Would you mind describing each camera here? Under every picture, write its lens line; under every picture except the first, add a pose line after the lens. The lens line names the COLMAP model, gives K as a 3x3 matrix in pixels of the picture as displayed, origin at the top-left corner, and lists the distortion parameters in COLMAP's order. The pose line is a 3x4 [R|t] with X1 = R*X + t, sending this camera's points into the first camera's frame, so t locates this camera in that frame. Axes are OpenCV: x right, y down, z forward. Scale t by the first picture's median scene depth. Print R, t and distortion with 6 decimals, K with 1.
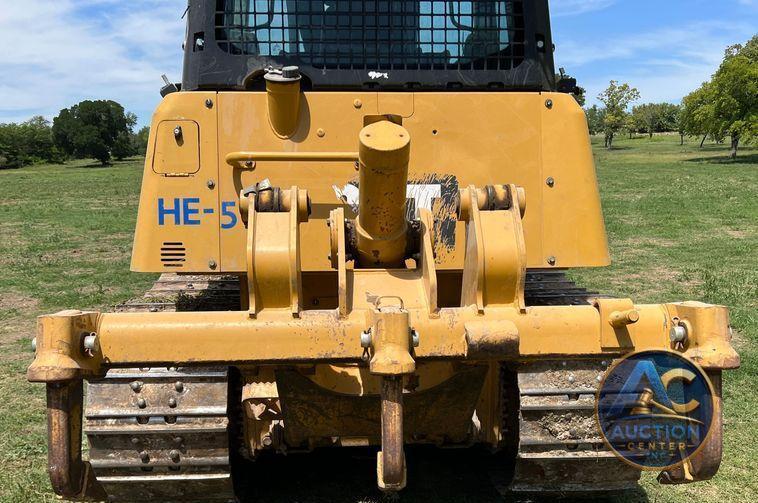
lens RADIAL K [[707.2, 0, 378.9], [0, 707.2, 343.3], [0, 0, 1]] dist [0.045552, 0.000000]
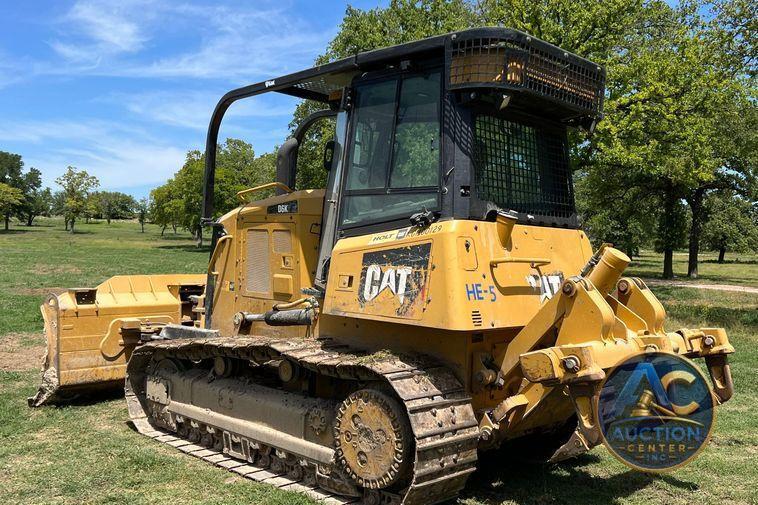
lens RADIAL K [[707.2, 0, 388.5], [0, 707.2, 283.4], [0, 0, 1]] dist [0.045552, 0.000000]
pose [[0.740805, 0.001280, 0.671719, -1.439313], [0.129934, 0.980838, -0.145167, 0.001290], [-0.659034, 0.194819, 0.726444, -0.028764]]
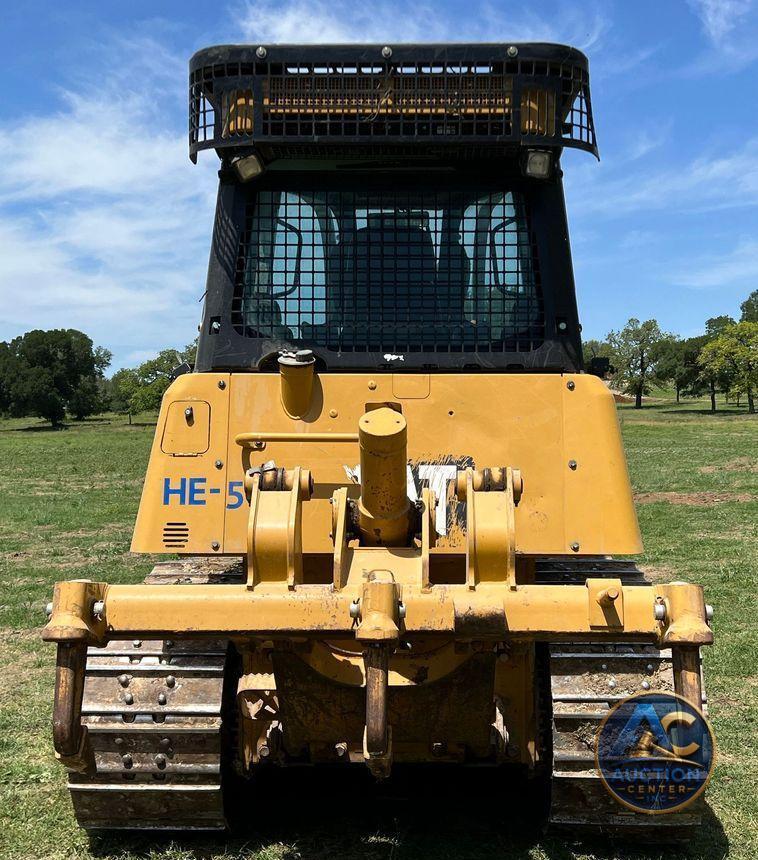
lens RADIAL K [[1205.8, 0, 408.7], [0, 1205.8, 464.3], [0, 0, 1]] dist [0.089516, 0.000000]
pose [[0.997408, 0.007815, -0.071532, 0.137517], [-0.022913, 0.976836, -0.212759, 0.119391], [0.068213, 0.213846, 0.974483, -0.578714]]
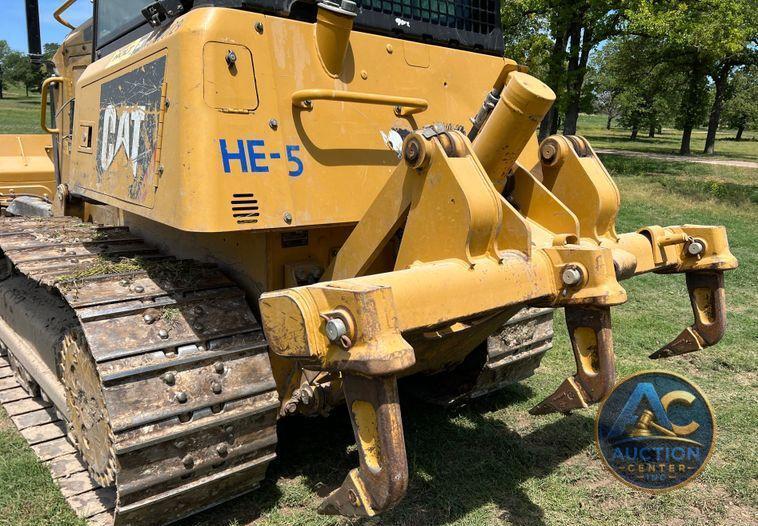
lens RADIAL K [[607.7, 0, 403.1], [0, 607.7, 294.4], [0, 0, 1]] dist [0.056541, -0.040162]
pose [[0.772722, -0.128505, 0.621601, -0.581133], [0.110833, 0.991564, 0.067210, -0.050986], [-0.624994, 0.016959, 0.780446, 0.319286]]
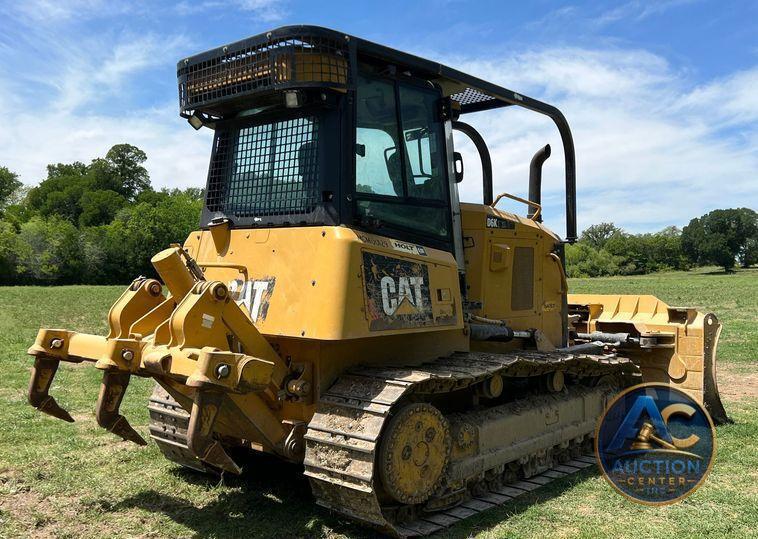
lens RADIAL K [[756.3, 0, 421.0], [0, 756.3, 297.7], [0, 0, 1]] dist [0.040505, 0.000000]
pose [[0.710930, 0.037611, -0.702257, 1.538168], [-0.183637, 0.973853, -0.133748, -0.021149], [0.678864, 0.224046, 0.699247, 0.032395]]
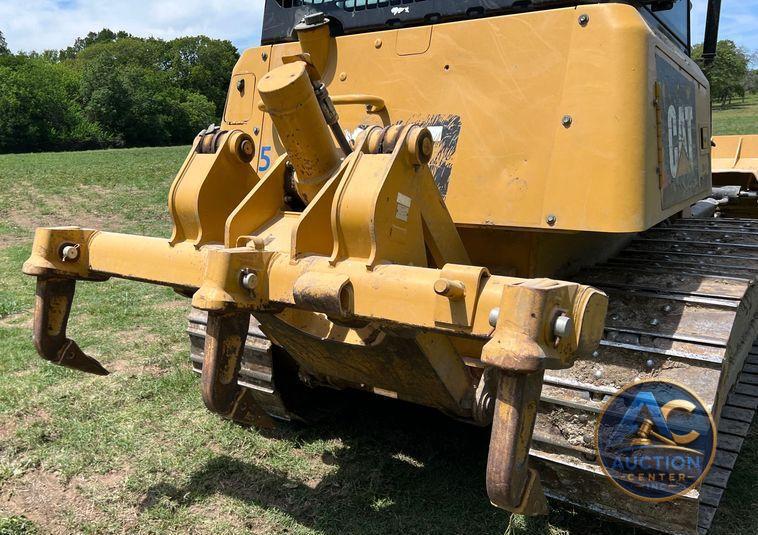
lens RADIAL K [[679.9, 0, 322.3], [0, 679.9, 329.9], [0, 0, 1]] dist [0.052072, -0.032685]
pose [[0.754508, 0.171099, -0.633595, 0.561105], [-0.137248, 0.985208, 0.102611, -0.037225], [0.641779, 0.009539, 0.766830, 0.234181]]
